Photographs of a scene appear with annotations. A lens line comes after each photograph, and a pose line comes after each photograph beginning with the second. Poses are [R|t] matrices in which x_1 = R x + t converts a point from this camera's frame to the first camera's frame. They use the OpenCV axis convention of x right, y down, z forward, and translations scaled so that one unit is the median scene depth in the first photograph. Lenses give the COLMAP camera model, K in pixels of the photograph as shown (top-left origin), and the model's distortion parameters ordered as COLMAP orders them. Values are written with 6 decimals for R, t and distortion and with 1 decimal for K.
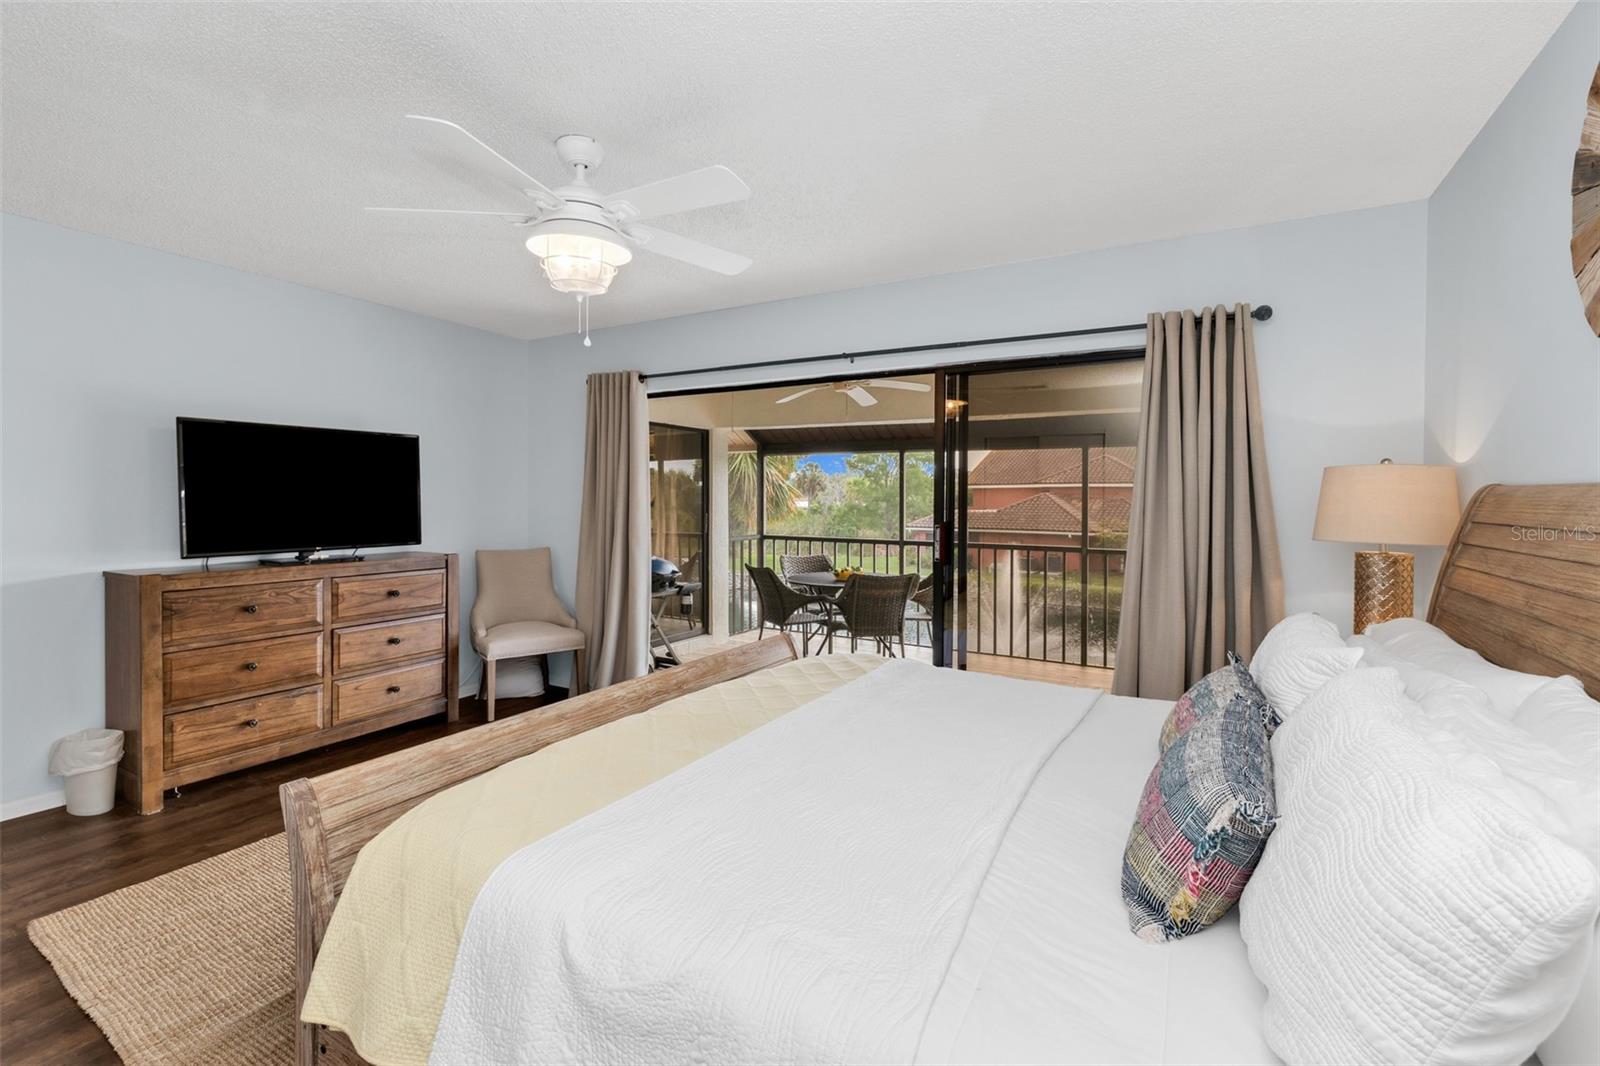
lens RADIAL K [[700.9, 0, 811.6], [0, 700.9, 507.9], [0, 0, 1]] dist [0.012008, -0.001776]
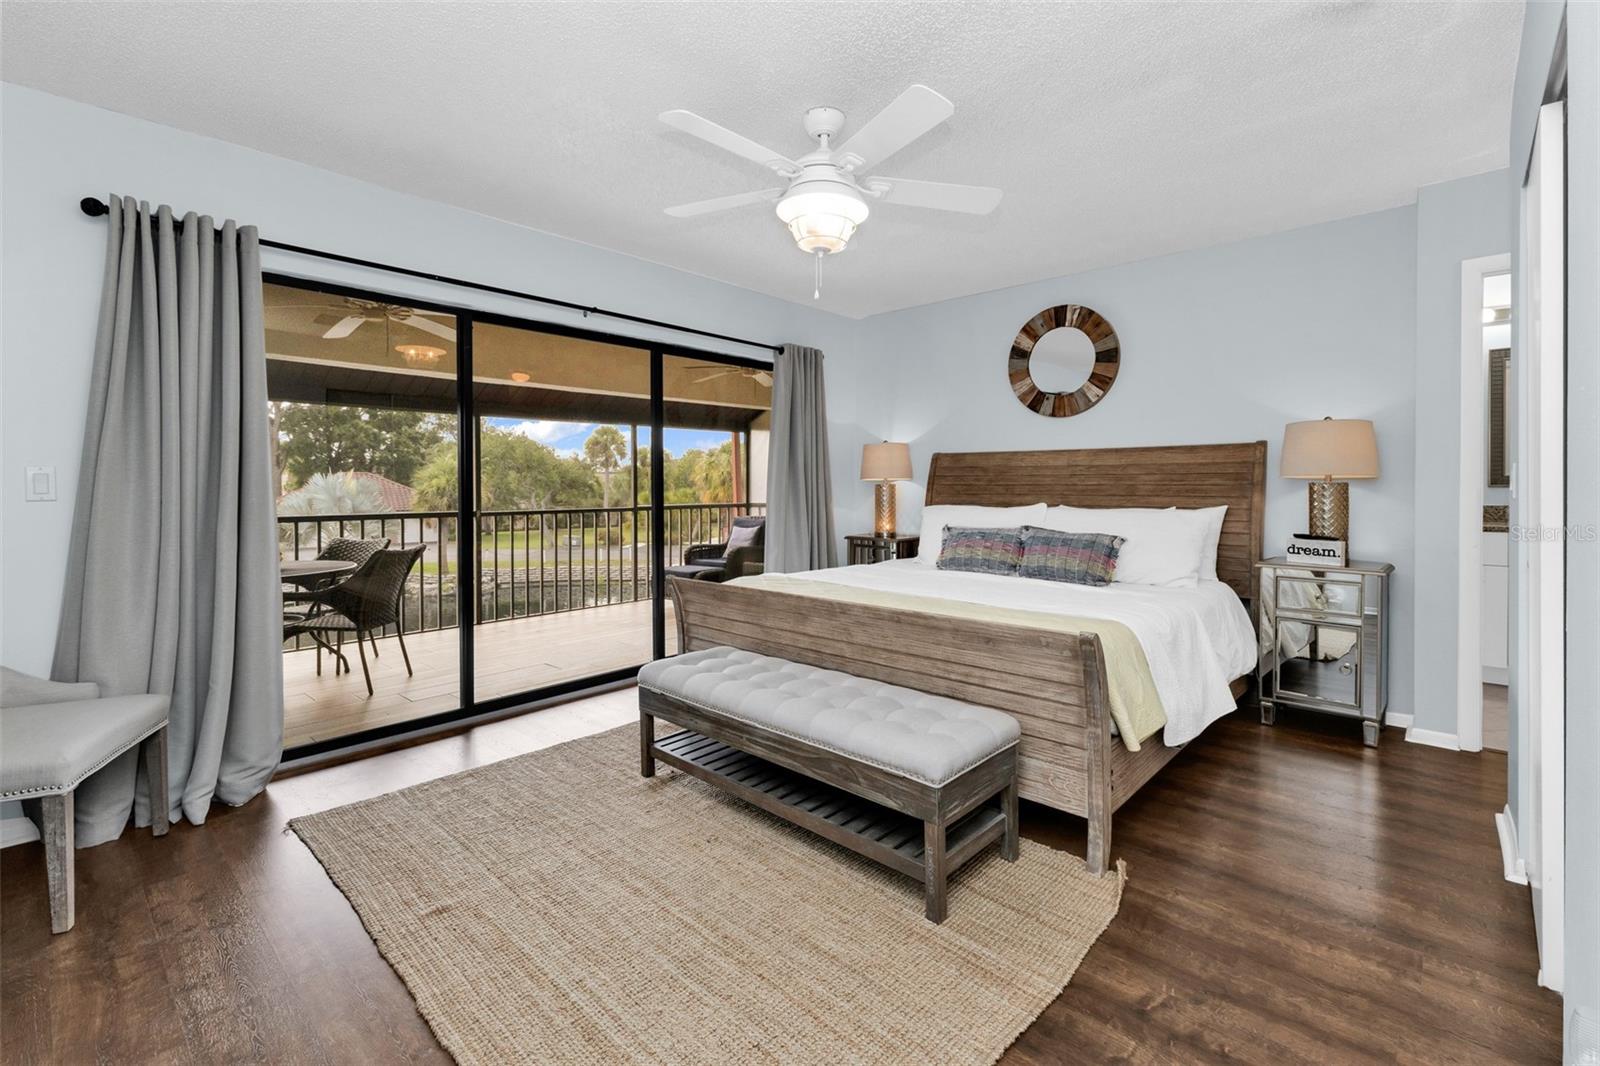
lens RADIAL K [[700.9, 0, 793.4], [0, 700.9, 492.6], [0, 0, 1]] dist [0.012008, -0.001776]
pose [[0.238080, -0.023187, 0.970969, -0.726120], [0.017198, 0.999659, 0.019656, 0.023961], [-0.971093, 0.012019, 0.238397, 0.413775]]
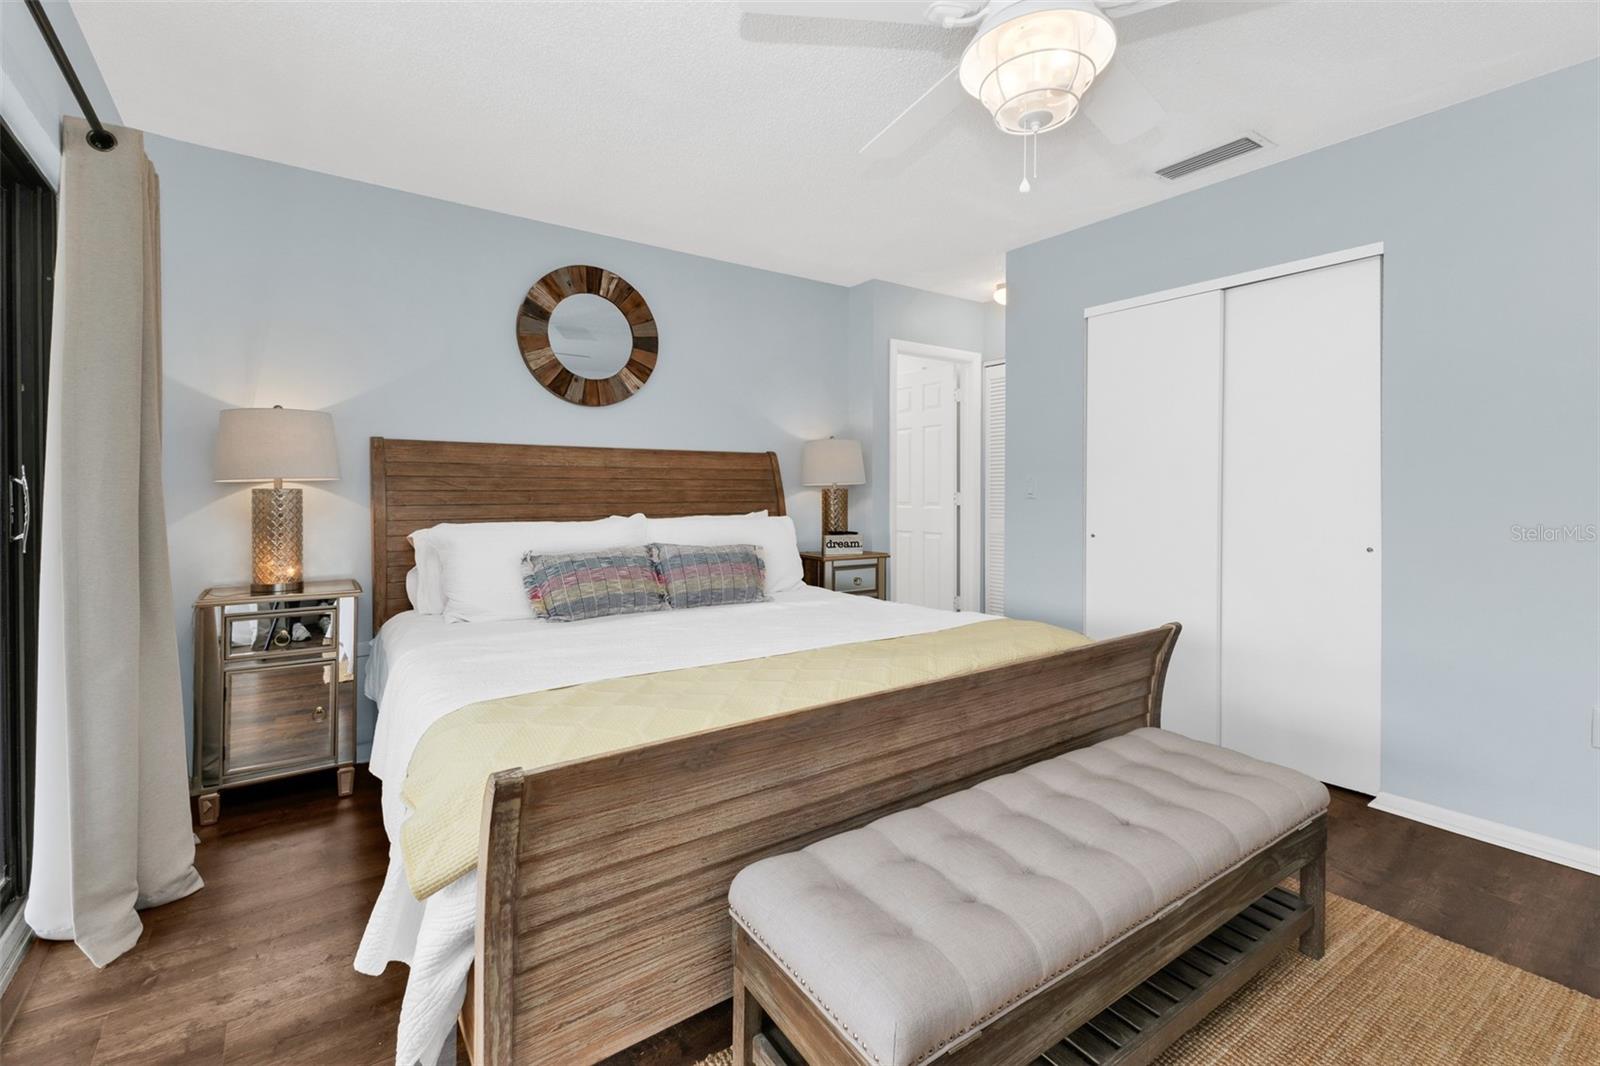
lens RADIAL K [[700.9, 0, 788.1], [0, 700.9, 491.9], [0, 0, 1]] dist [0.012008, -0.001776]
pose [[-0.903508, -0.012156, 0.428398, -0.219039], [-0.003602, 0.999778, 0.020773, 0.023146], [-0.428555, 0.017226, -0.903351, 0.898828]]
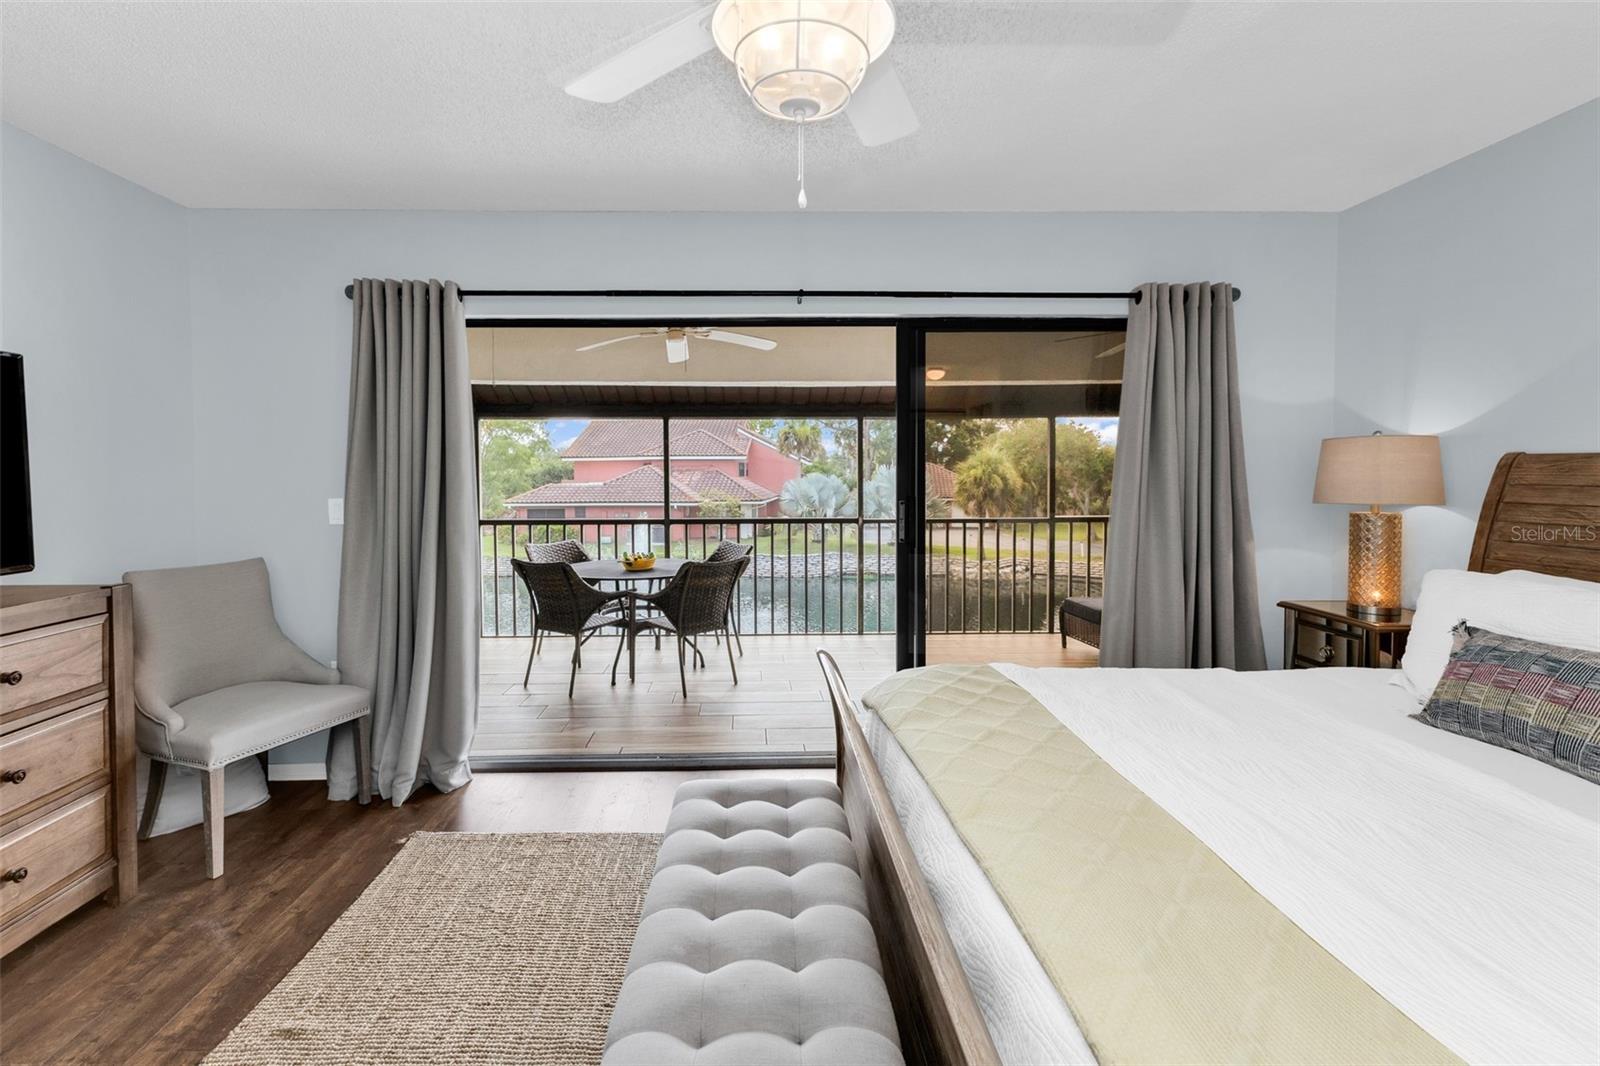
lens RADIAL K [[700.9, 0, 754.0], [0, 700.9, 483.9], [0, 0, 1]] dist [0.012008, -0.001776]
pose [[0.862874, -0.020155, 0.505018, -0.344496], [0.018129, 0.999796, 0.008927, -0.005892], [-0.505094, 0.001453, 0.863063, 0.283477]]
